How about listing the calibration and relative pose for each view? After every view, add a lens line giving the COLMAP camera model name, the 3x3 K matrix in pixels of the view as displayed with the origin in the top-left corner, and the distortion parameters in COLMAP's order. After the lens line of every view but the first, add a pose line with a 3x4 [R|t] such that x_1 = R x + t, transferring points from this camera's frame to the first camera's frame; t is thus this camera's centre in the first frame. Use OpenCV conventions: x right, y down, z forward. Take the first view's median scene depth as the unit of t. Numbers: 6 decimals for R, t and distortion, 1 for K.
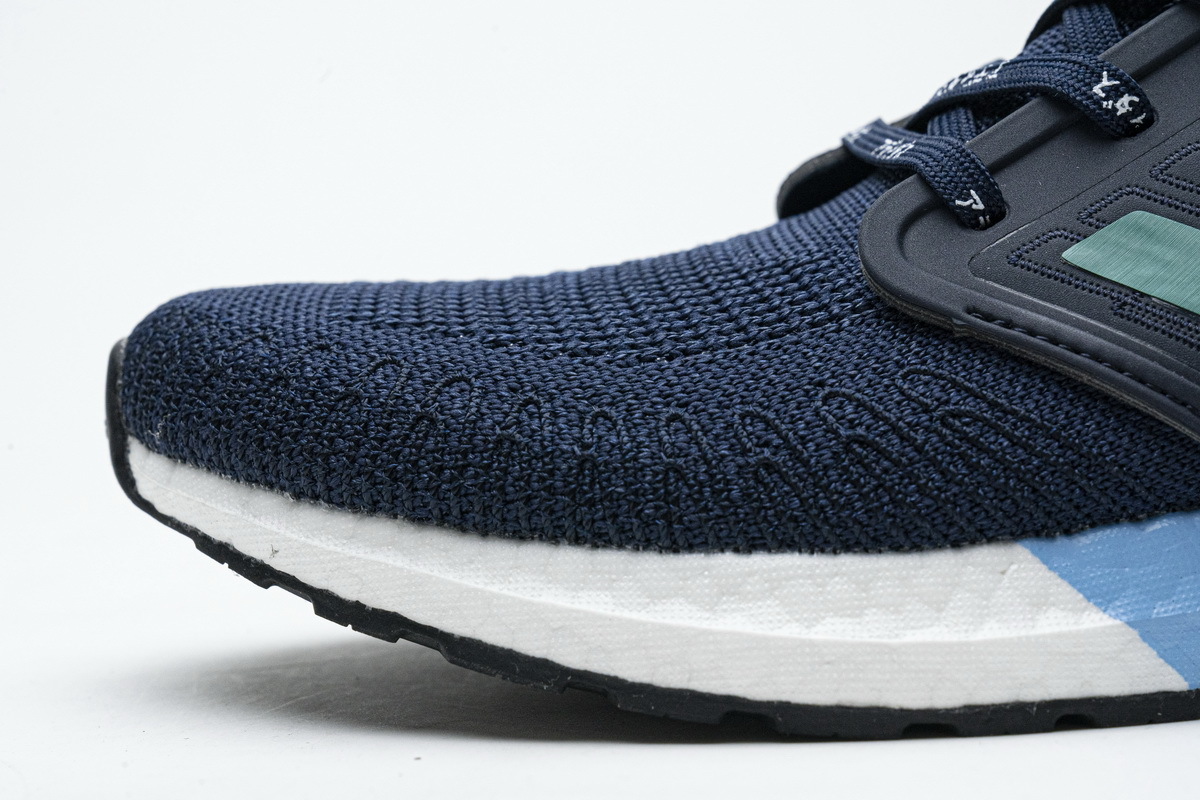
lens RADIAL K [[2395.9, 0, 600.0], [0, 2395.9, 400.0], [0, 0, 1]] dist [0.023621, 0.022070]
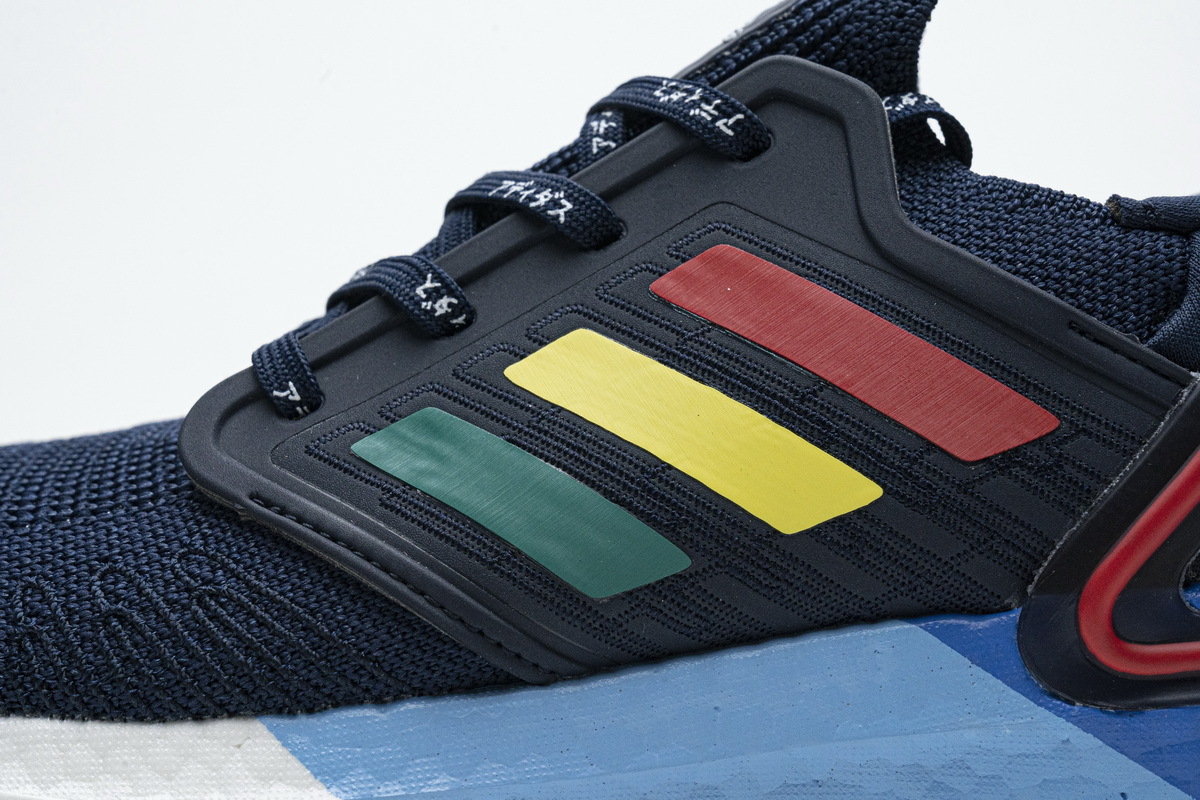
lens RADIAL K [[2395.9, 0, 600.0], [0, 2395.9, 400.0], [0, 0, 1]] dist [0.023621, 0.022070]
pose [[0.991731, 0.032877, -0.124048, 0.446079], [-0.040620, 0.997346, -0.060416, -0.022338], [0.121732, 0.064956, 0.990435, -0.034043]]
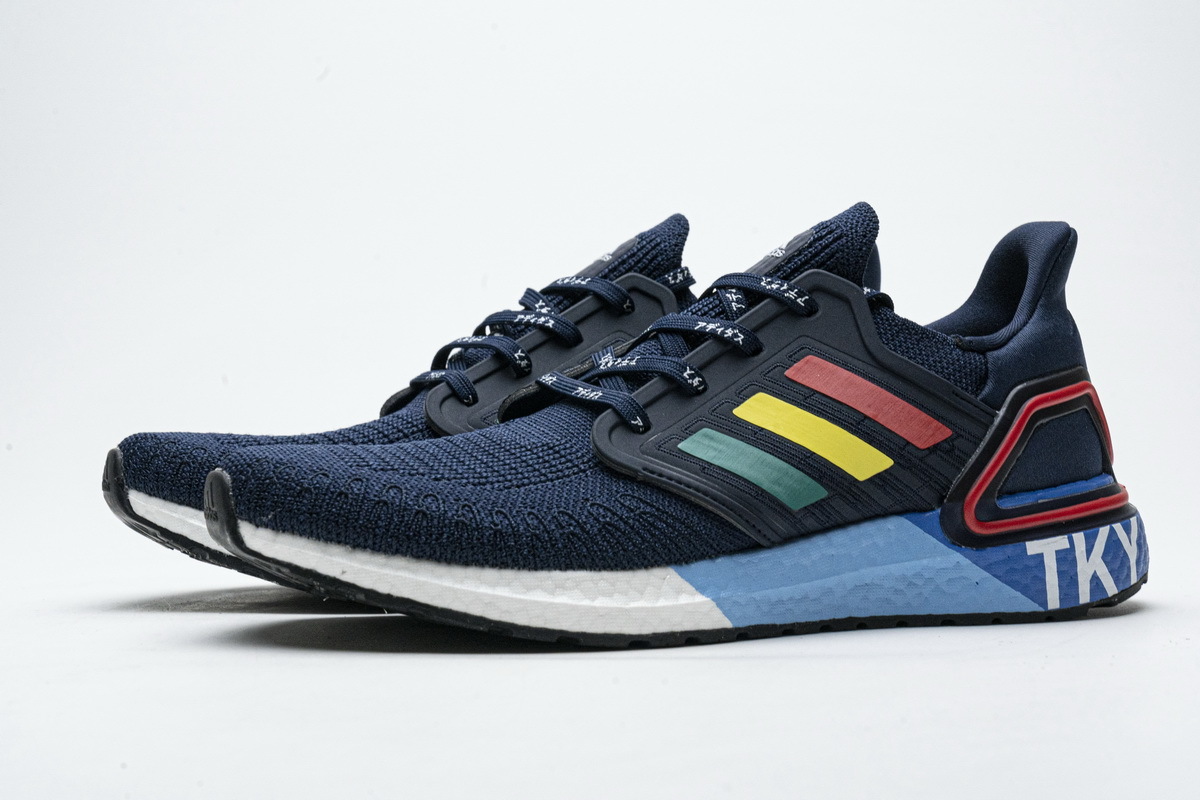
lens RADIAL K [[2395.9, 0, 600.0], [0, 2395.9, 400.0], [0, 0, 1]] dist [0.023621, 0.022070]
pose [[0.929894, 0.028809, 0.366698, -0.771130], [-0.011664, 0.998736, -0.048887, 0.010693], [-0.367643, 0.041183, 0.929055, -1.206968]]
